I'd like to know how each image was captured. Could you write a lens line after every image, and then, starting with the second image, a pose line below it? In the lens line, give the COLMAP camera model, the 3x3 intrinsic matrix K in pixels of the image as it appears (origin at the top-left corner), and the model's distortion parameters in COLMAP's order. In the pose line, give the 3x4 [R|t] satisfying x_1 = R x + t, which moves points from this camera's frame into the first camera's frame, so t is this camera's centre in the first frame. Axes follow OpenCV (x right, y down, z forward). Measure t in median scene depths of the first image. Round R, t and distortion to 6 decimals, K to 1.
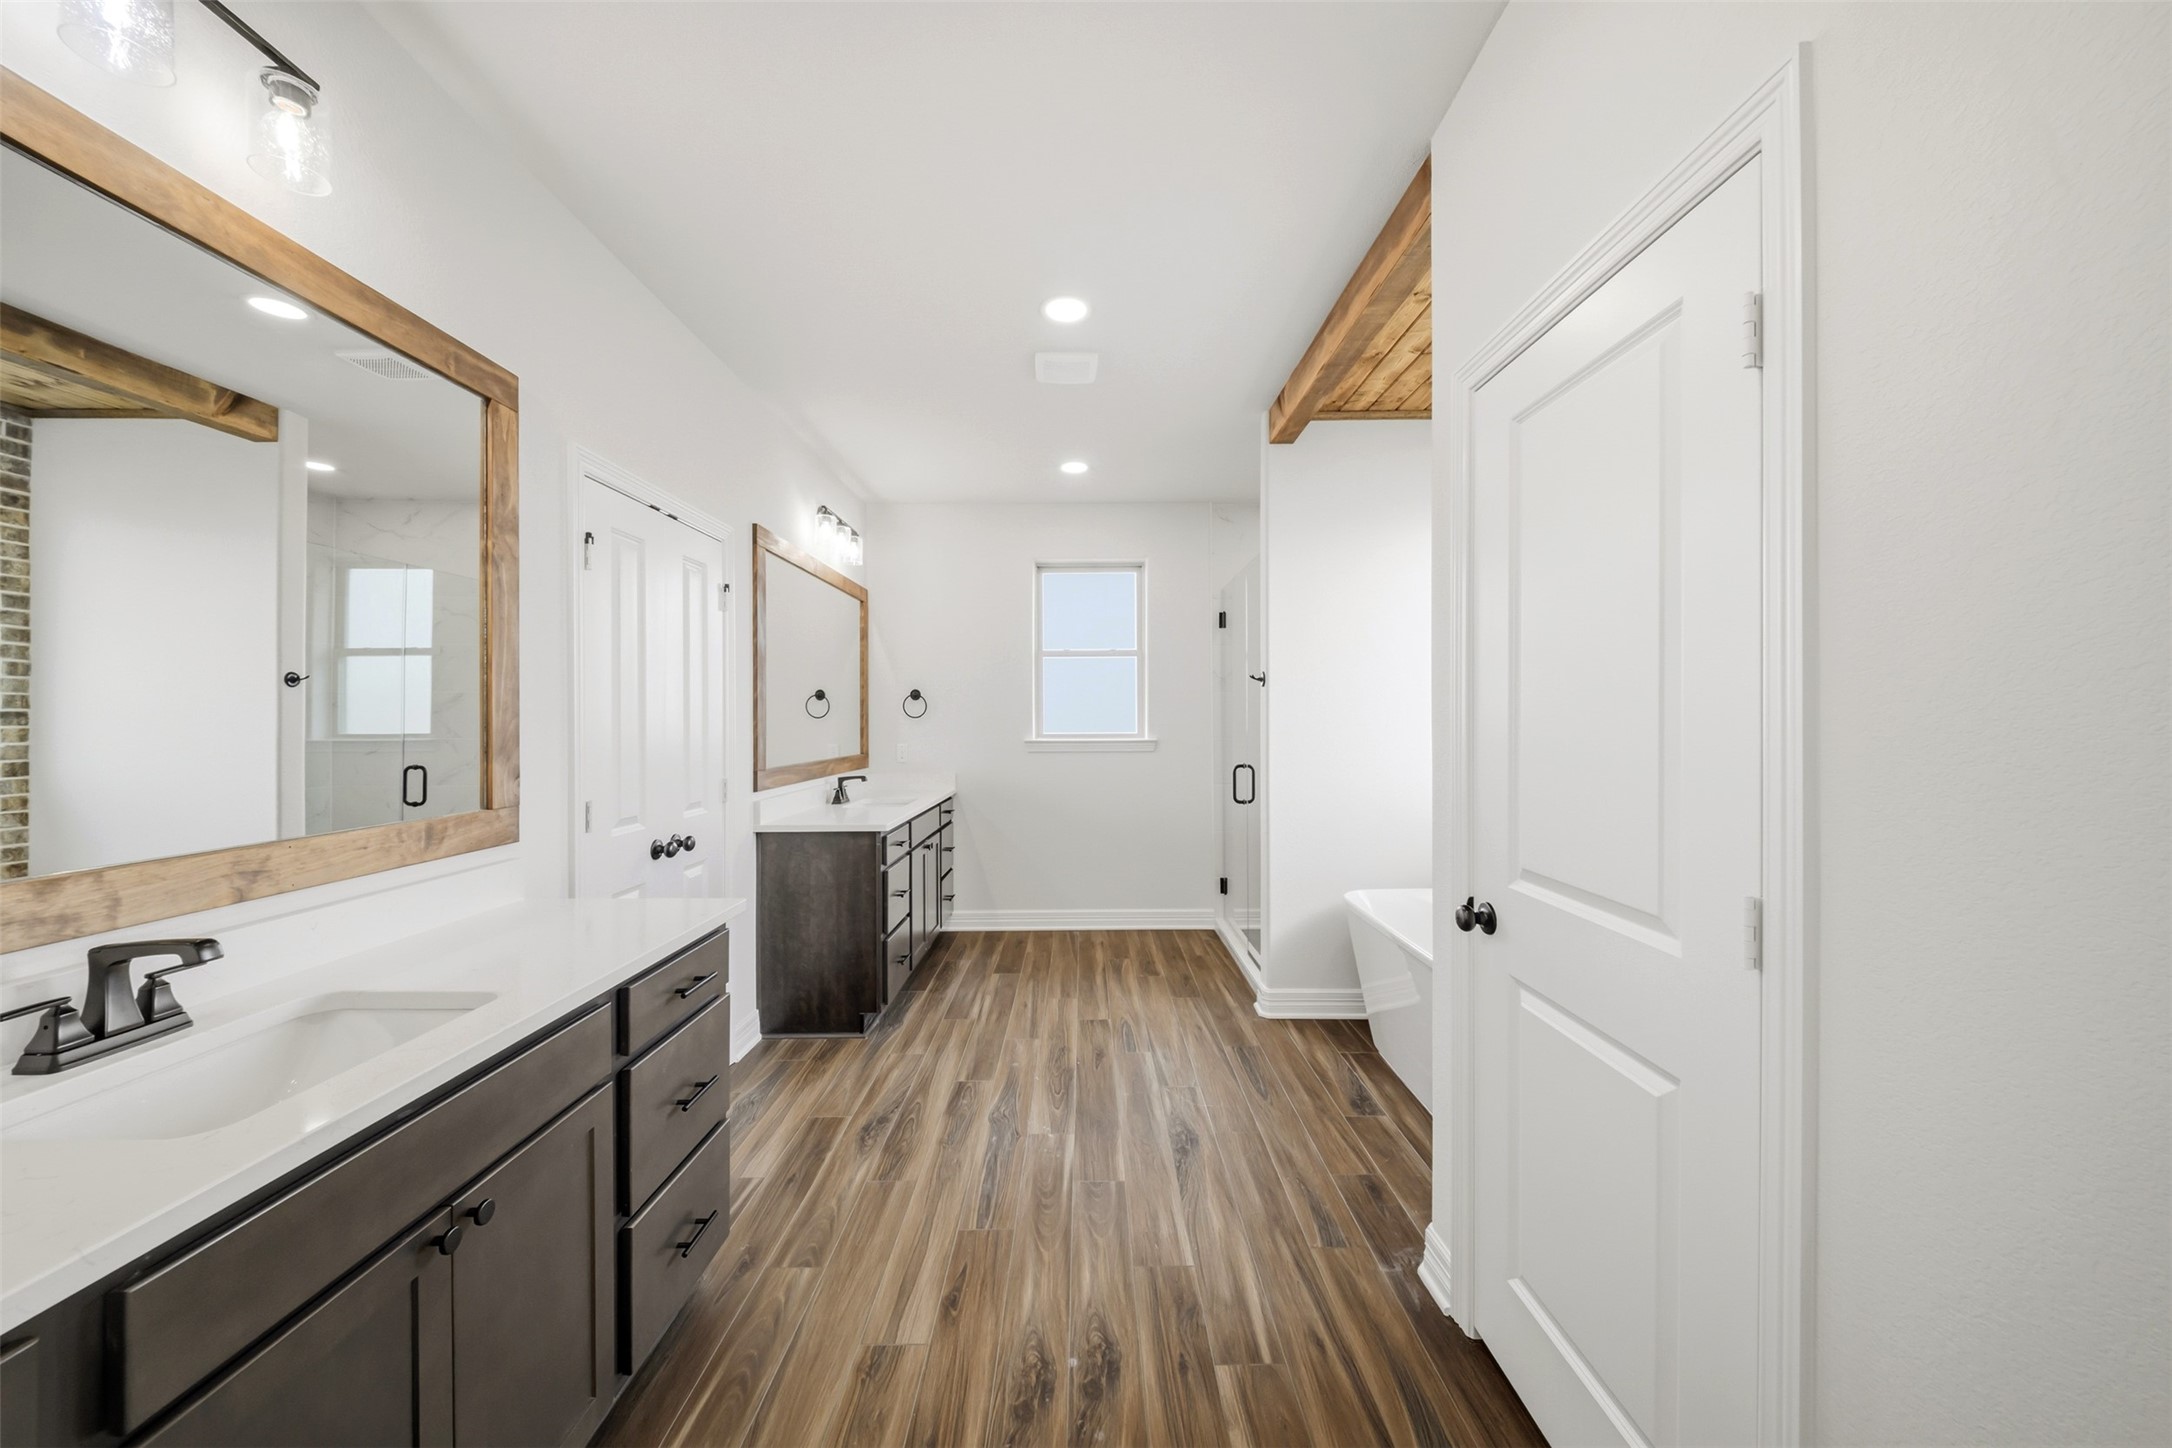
lens RADIAL K [[764.3, 0, 1072.0], [0, 764.3, 724.5], [0, 0, 1]] dist [0.006270, -0.004705]
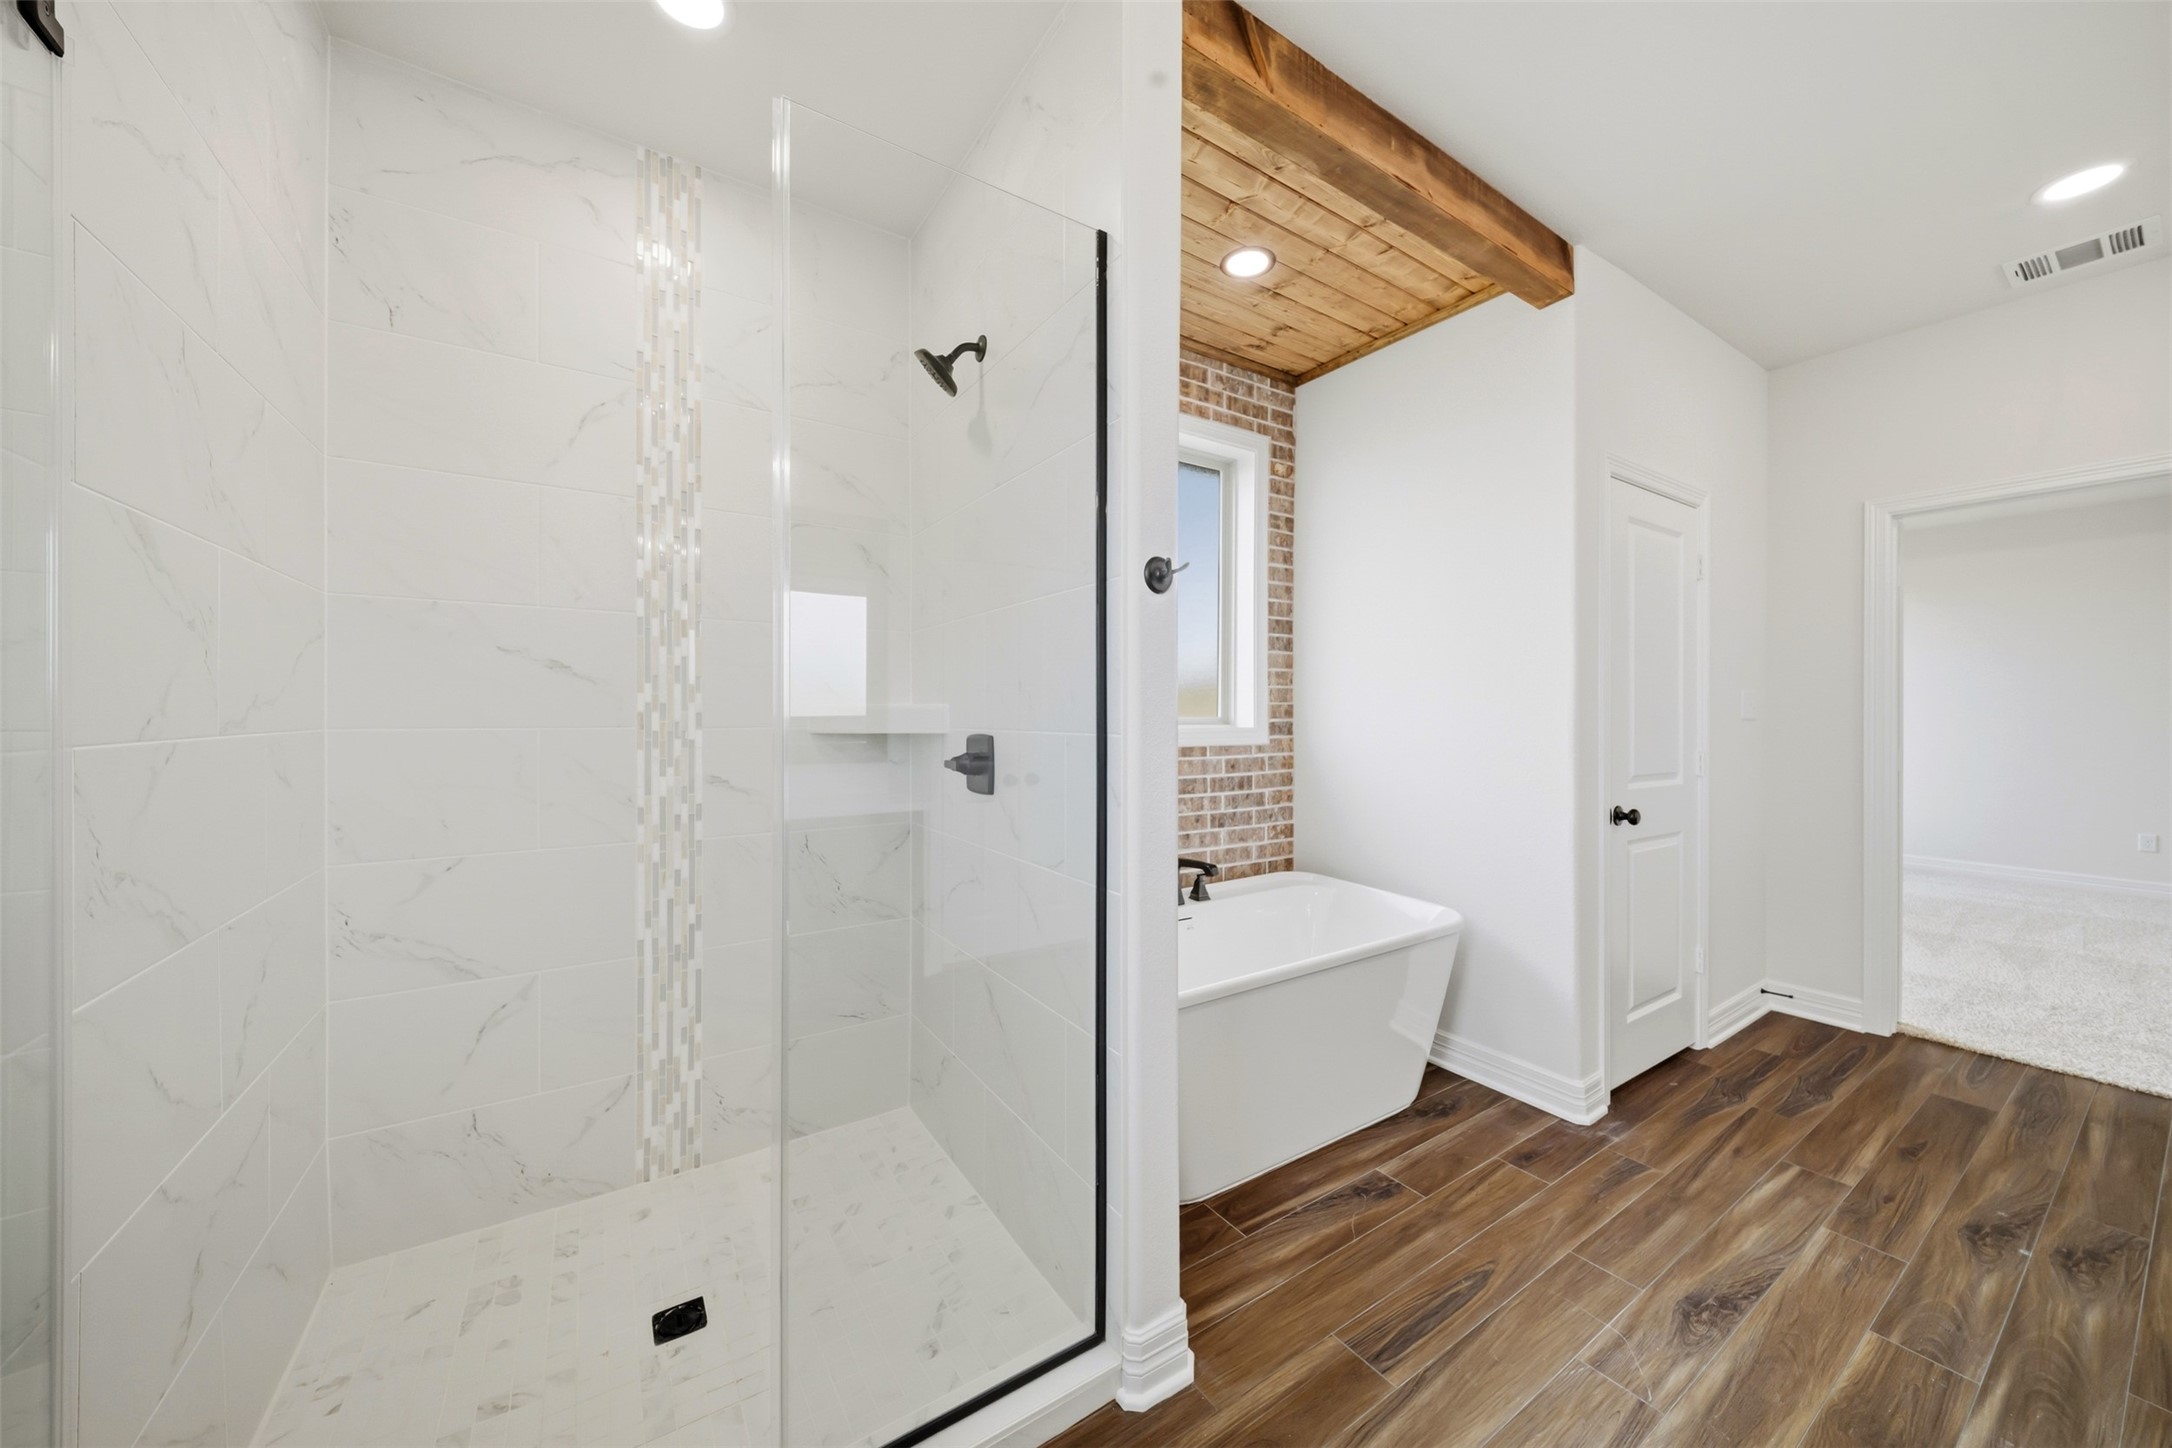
lens RADIAL K [[764.3, 0, 1079.6], [0, 764.3, 717.0], [0, 0, 1]] dist [0.006270, -0.004705]
pose [[-0.561723, 0.003133, 0.827320, -0.068424], [0.007440, 0.999972, 0.001265, 0.017463], [-0.827292, 0.006865, -0.561730, 1.303038]]
